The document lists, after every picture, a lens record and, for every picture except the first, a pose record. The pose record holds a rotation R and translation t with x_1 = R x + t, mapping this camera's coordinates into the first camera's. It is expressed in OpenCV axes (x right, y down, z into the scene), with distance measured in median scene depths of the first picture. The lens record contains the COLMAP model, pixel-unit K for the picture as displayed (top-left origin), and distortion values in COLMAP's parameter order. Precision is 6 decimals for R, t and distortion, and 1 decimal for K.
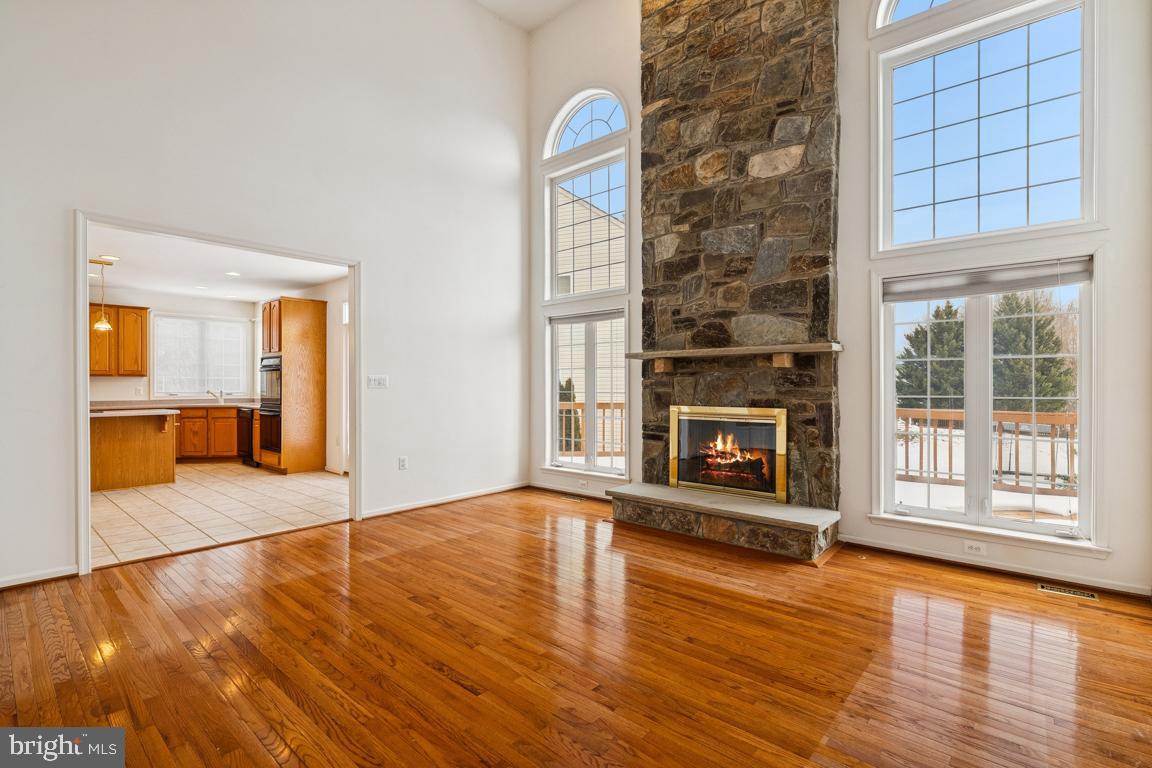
lens RADIAL K [[535.4, 0, 574.1], [0, 535.4, 383.7], [0, 0, 1]] dist [-0.014329, 0.001492]
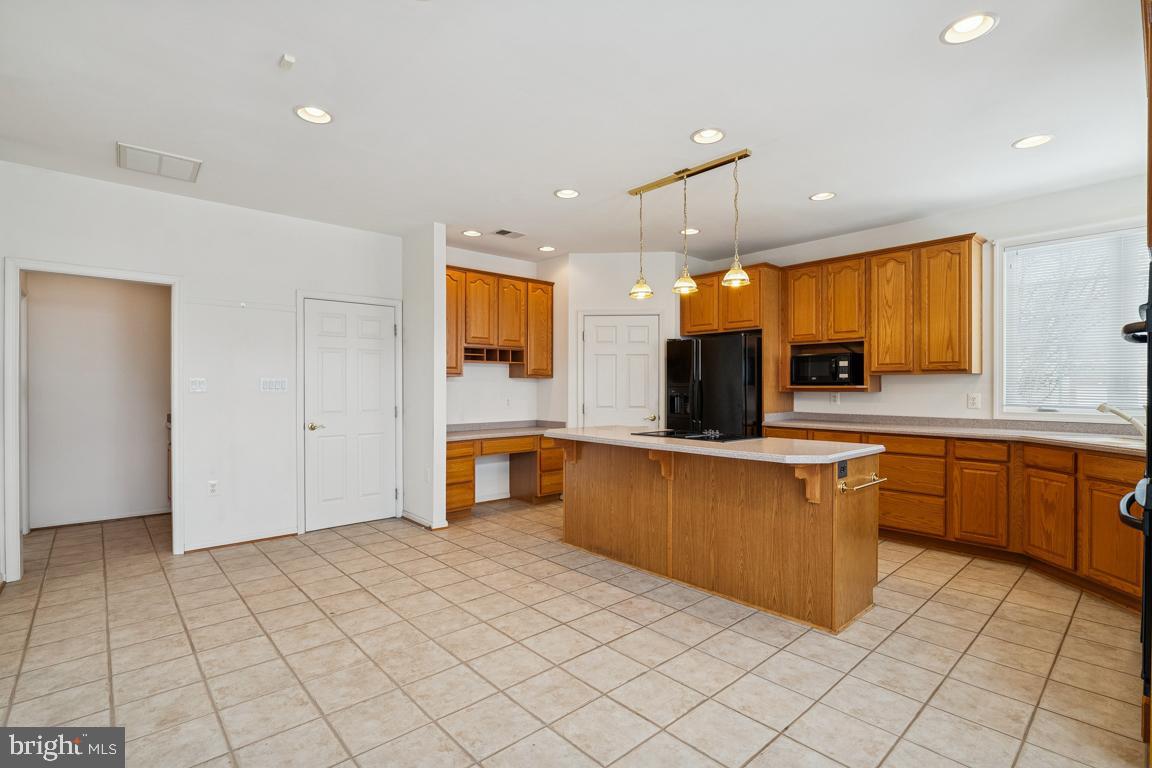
lens RADIAL K [[535.4, 0, 574.4], [0, 535.4, 385.5], [0, 0, 1]] dist [-0.014329, 0.001492]
pose [[-0.122402, -0.002855, -0.992476, -0.489318], [0.002307, 0.999992, -0.003161, -0.000880], [0.992478, -0.002677, -0.122395, 1.285046]]
